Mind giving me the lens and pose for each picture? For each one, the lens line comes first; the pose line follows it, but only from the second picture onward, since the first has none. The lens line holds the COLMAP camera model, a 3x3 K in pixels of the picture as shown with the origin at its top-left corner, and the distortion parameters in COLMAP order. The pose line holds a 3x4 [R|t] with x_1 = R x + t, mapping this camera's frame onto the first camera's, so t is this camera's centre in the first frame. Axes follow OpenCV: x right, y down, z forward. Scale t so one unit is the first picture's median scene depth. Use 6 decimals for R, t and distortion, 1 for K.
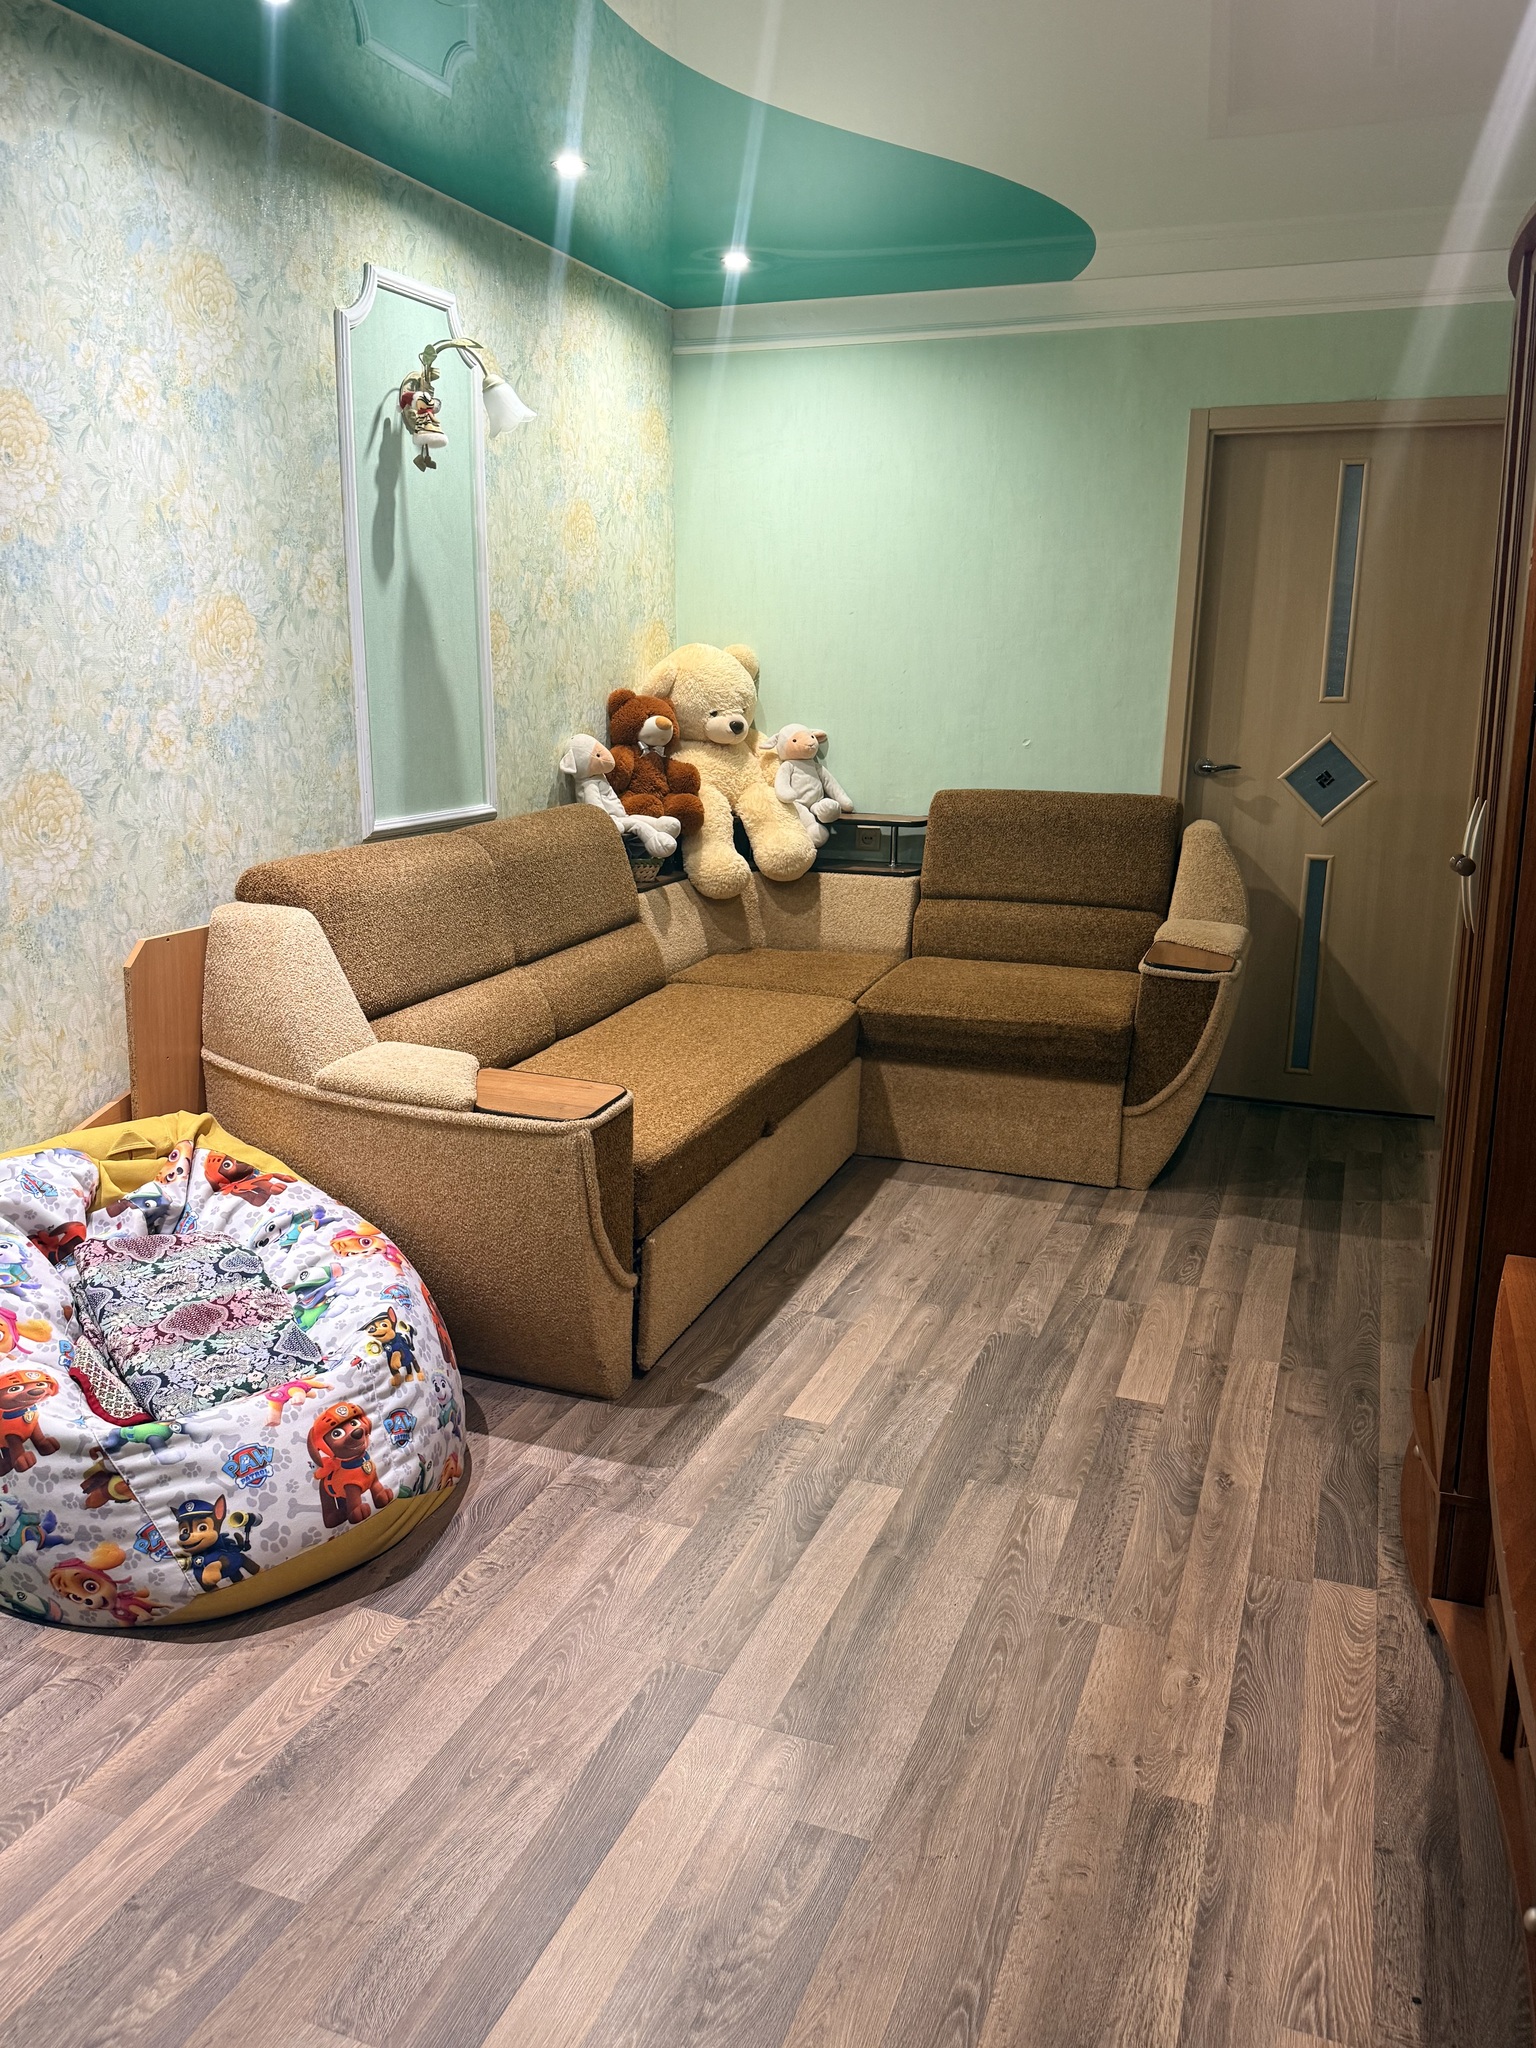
lens RADIAL K [[1601.4, 0, 775.3], [0, 1601.4, 1020.8], [0, 0, 1]] dist [0.050073, -0.056794]
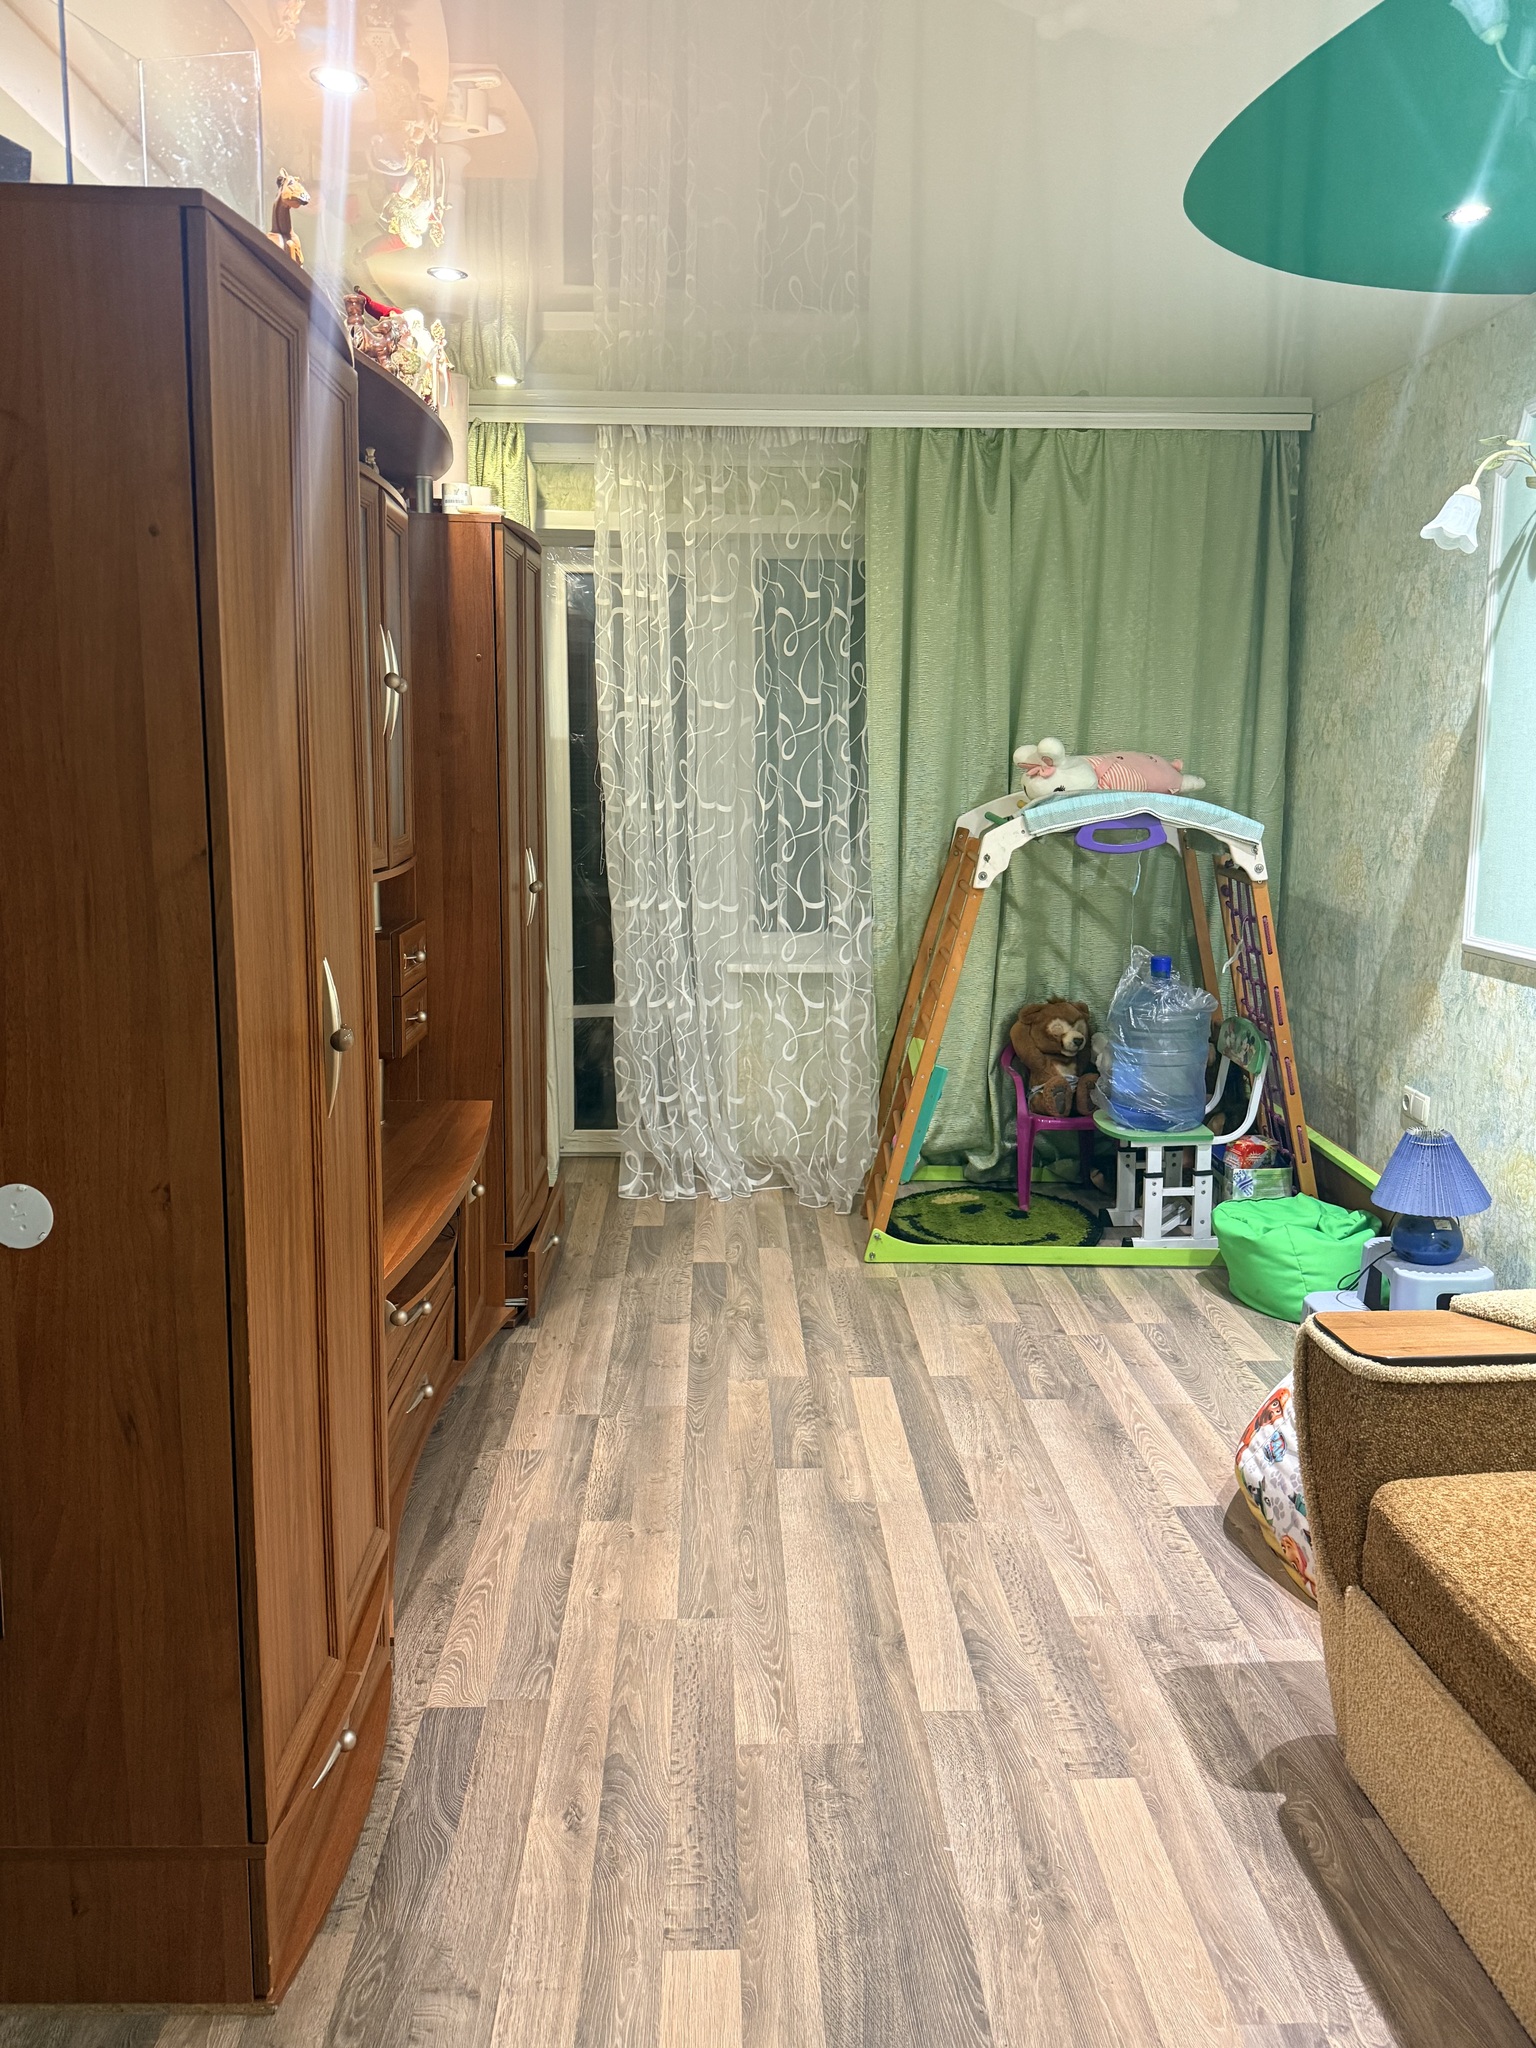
lens RADIAL K [[1601.4, 0, 766.8], [0, 1601.4, 1007.2], [0, 0, 1]] dist [0.050073, -0.056794]
pose [[-0.925680, 0.050797, -0.374881, 0.506569], [-0.093343, 0.929638, 0.356456, -0.408328], [0.366610, 0.364957, -0.855806, 1.697204]]
